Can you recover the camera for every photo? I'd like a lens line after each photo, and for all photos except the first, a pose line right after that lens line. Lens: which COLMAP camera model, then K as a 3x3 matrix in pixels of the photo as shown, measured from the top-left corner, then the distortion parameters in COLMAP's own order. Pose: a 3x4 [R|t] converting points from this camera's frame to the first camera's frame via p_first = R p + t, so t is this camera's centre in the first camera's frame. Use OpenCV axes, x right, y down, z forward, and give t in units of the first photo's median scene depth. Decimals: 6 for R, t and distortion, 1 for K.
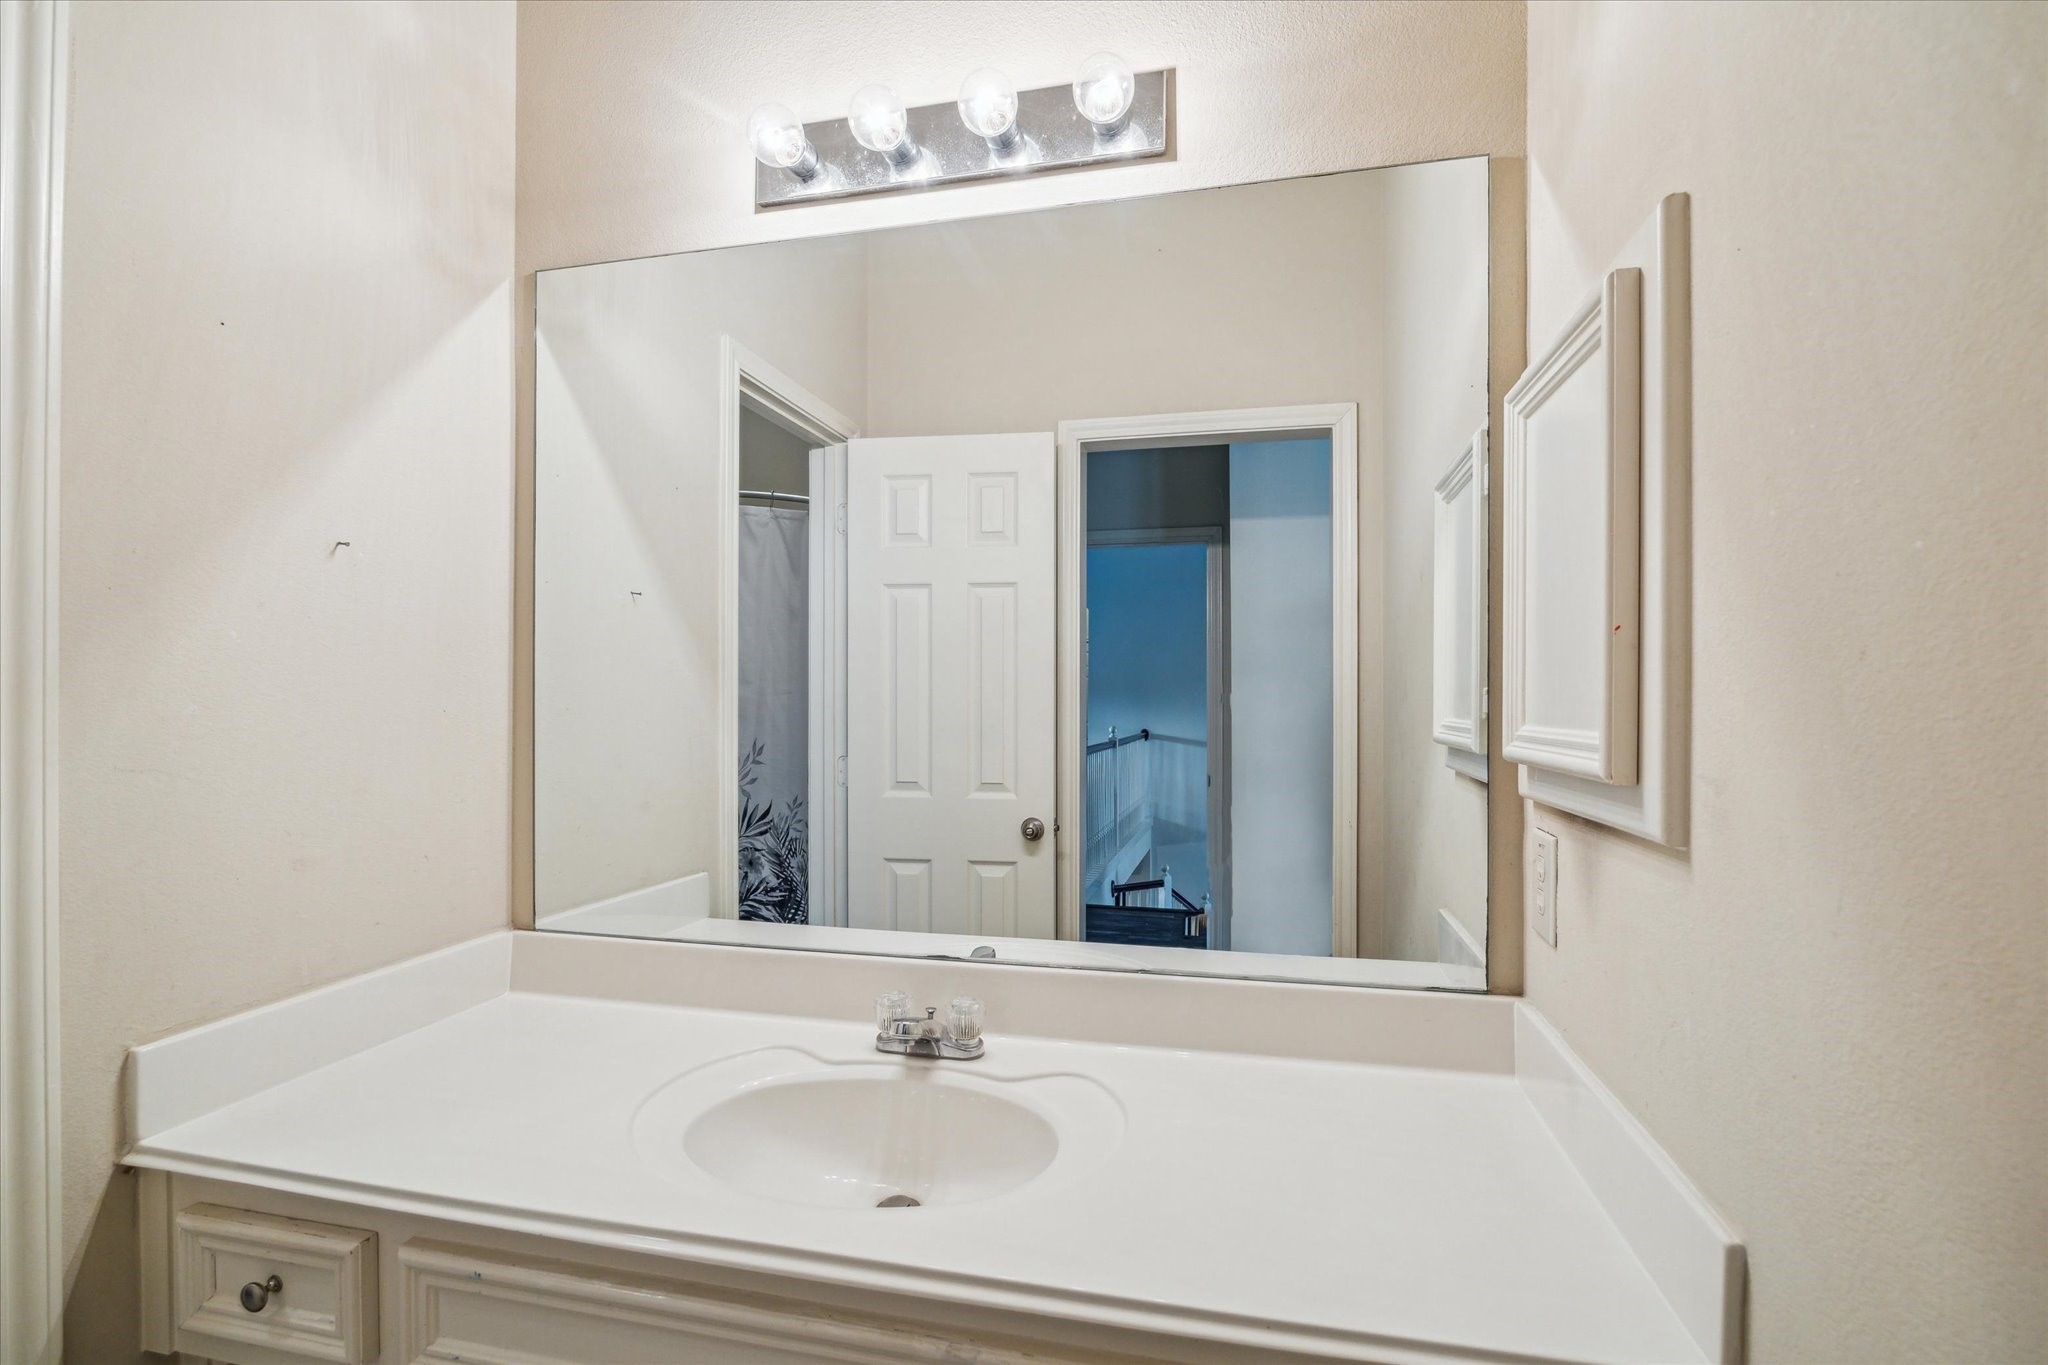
lens RADIAL K [[997.9, 0, 1018.7], [0, 997.9, 706.1], [0, 0, 1]] dist [-0.000083, -0.000042]
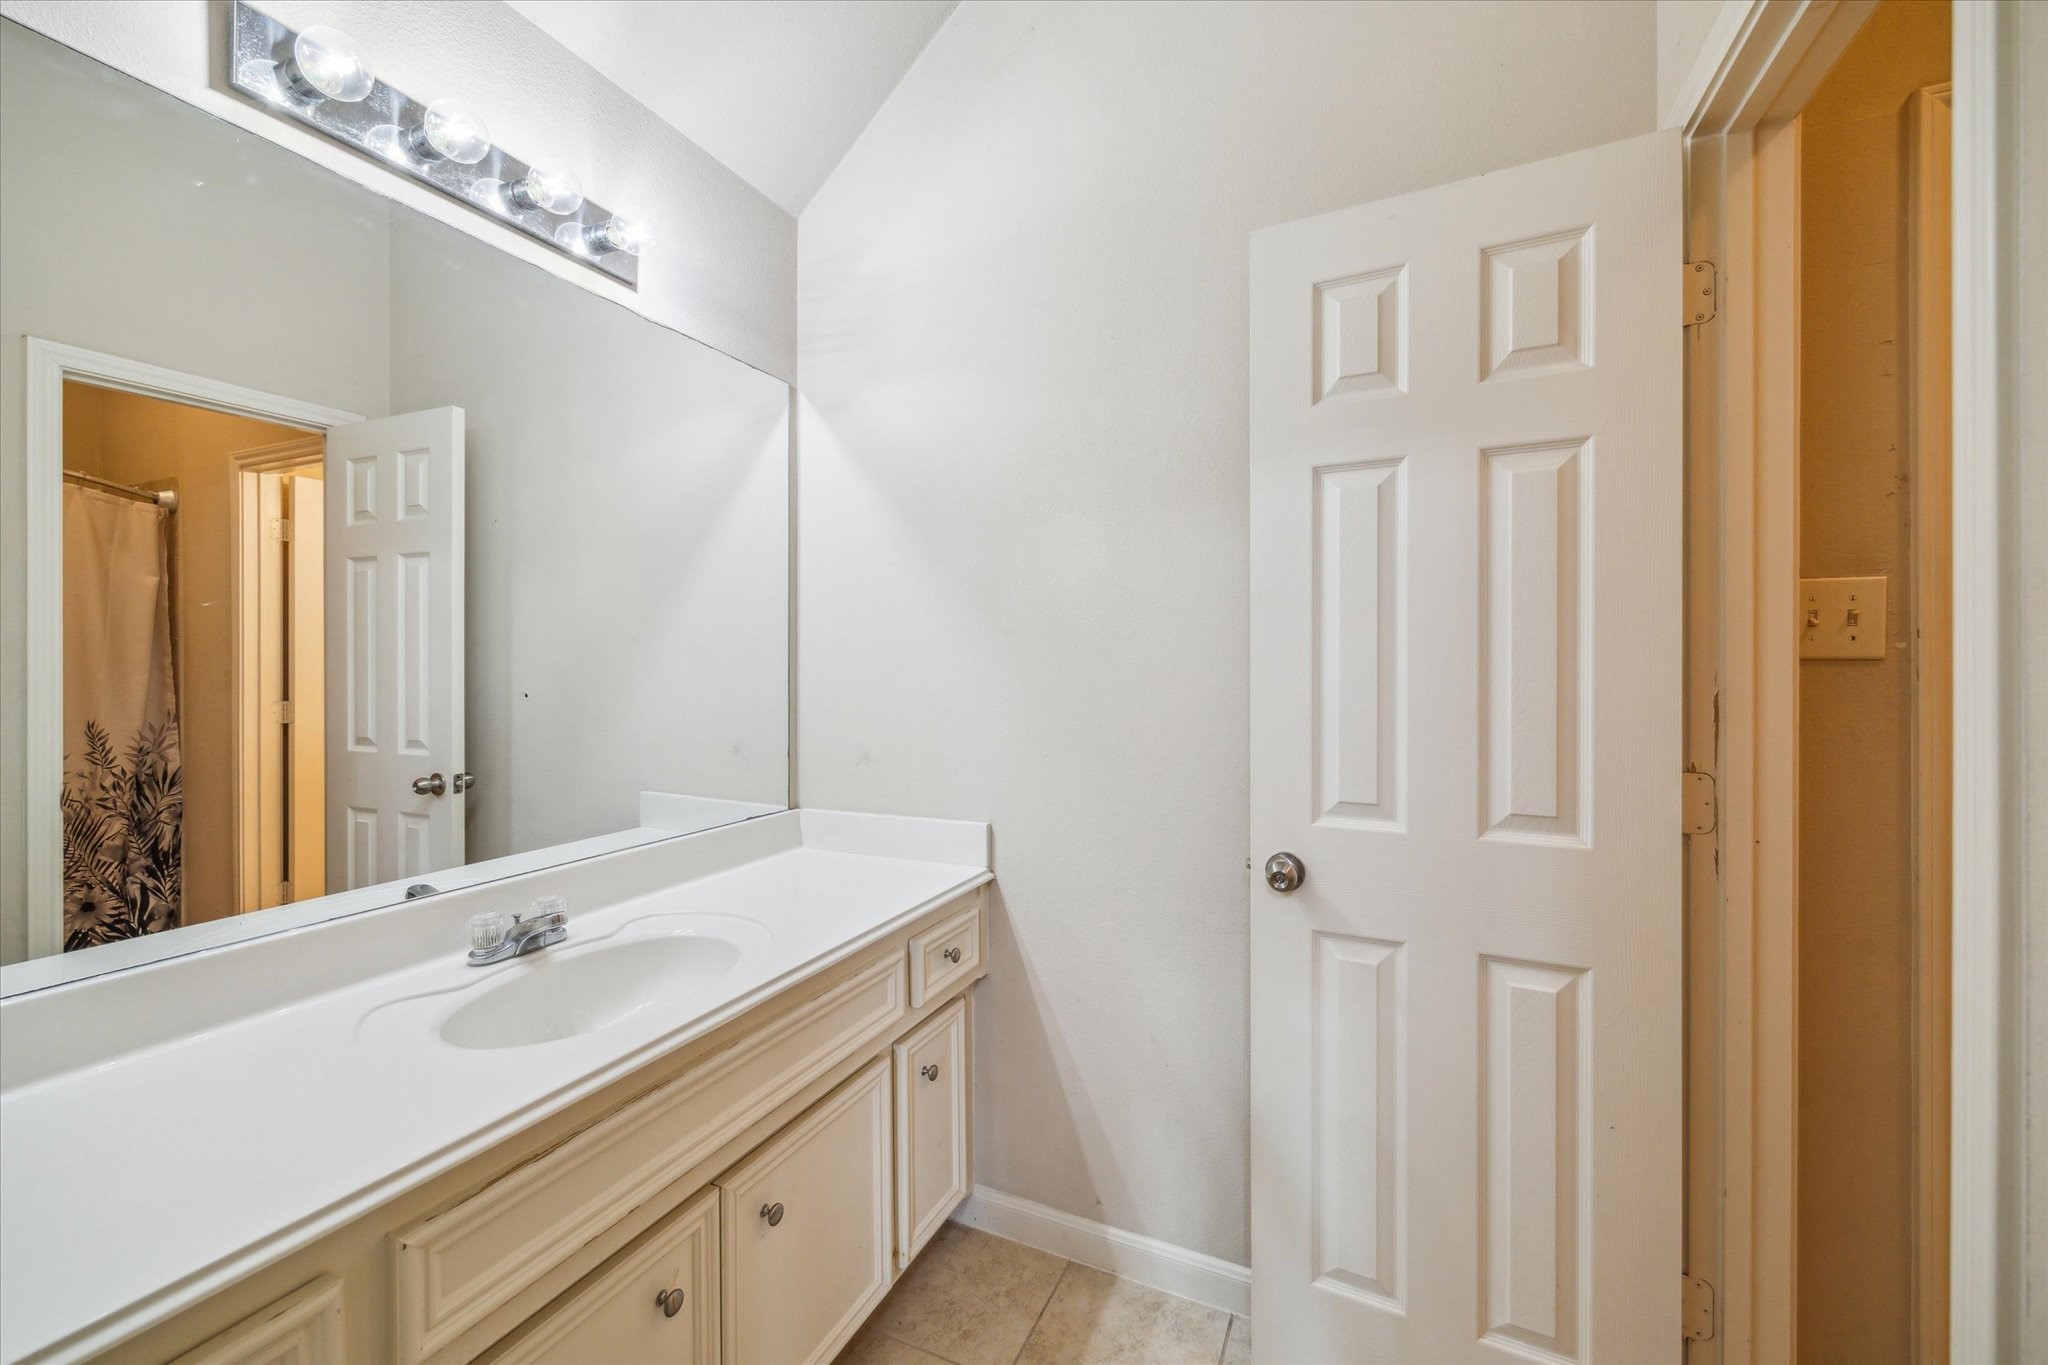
lens RADIAL K [[795.5, 0, 1021.2], [0, 795.5, 674.6], [0, 0, 1]] dist [-0.000048, -0.000074]
pose [[0.207187, -0.022551, 0.978042, -0.872977], [0.006816, 0.999743, 0.021607, -0.003508], [-0.978278, 0.002190, 0.207287, 0.202912]]
